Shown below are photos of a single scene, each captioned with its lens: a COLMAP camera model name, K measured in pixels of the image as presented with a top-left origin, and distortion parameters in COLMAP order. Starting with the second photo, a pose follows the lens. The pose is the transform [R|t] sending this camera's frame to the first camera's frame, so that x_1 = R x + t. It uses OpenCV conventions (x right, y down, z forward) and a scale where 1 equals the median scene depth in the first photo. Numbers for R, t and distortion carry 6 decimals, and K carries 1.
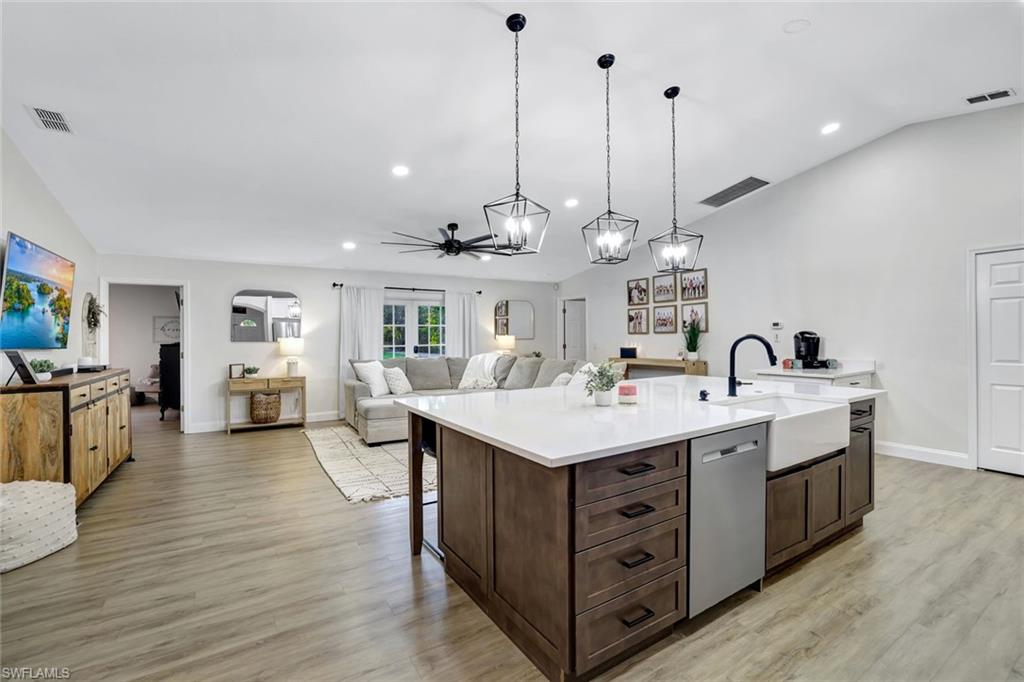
lens RADIAL K [[450.7, 0, 512.6], [0, 450.7, 337.8], [0, 0, 1]] dist [-0.037429, 0.015407]
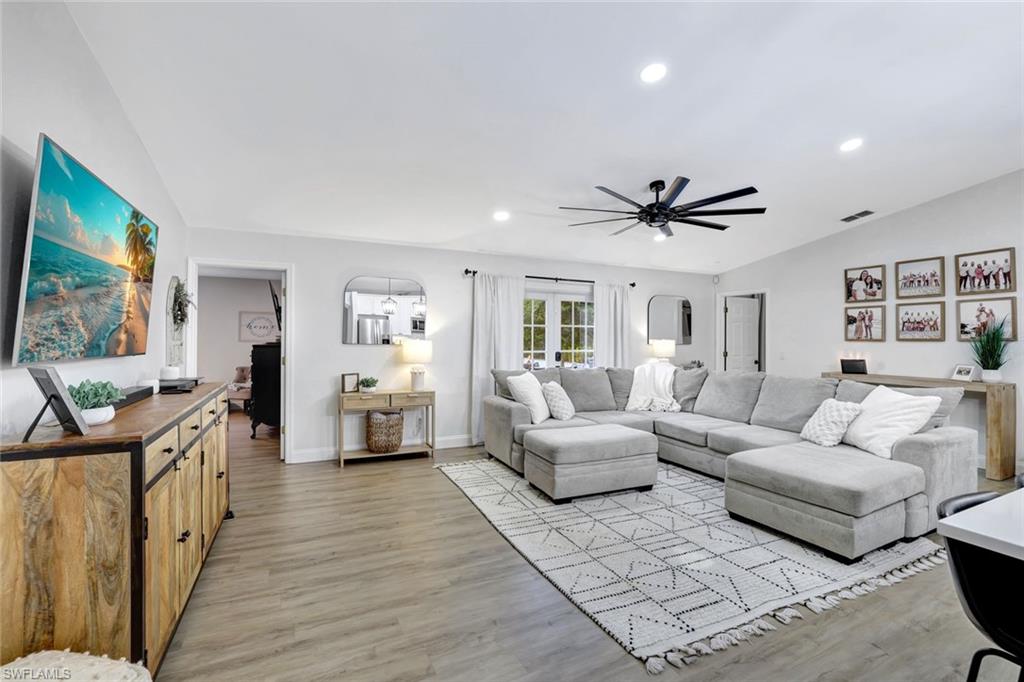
lens RADIAL K [[447.1, 0, 513.2], [0, 447.1, 338.0], [0, 0, 1]] dist [-0.040961, 0.015039]
pose [[0.994730, 0.014902, -0.101442, -0.258602], [-0.015020, 0.999887, -0.000398, -0.005492], [0.101425, 0.001920, 0.994841, 0.263016]]
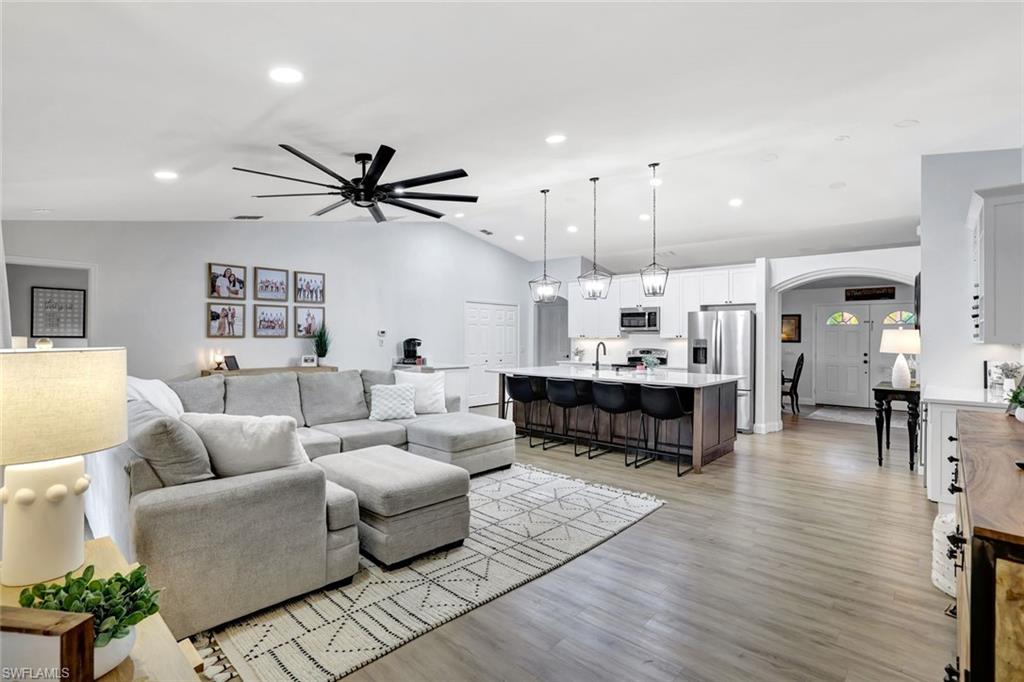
lens RADIAL K [[486.1, 0, 510.0], [0, 486.1, 334.0], [0, 0, 1]] dist [-0.027816, 0.000626]
pose [[-0.268979, 0.017165, 0.962993, -0.725457], [-0.001639, 0.999832, -0.018280, -0.000718], [-0.963145, -0.006495, -0.268905, 0.888224]]
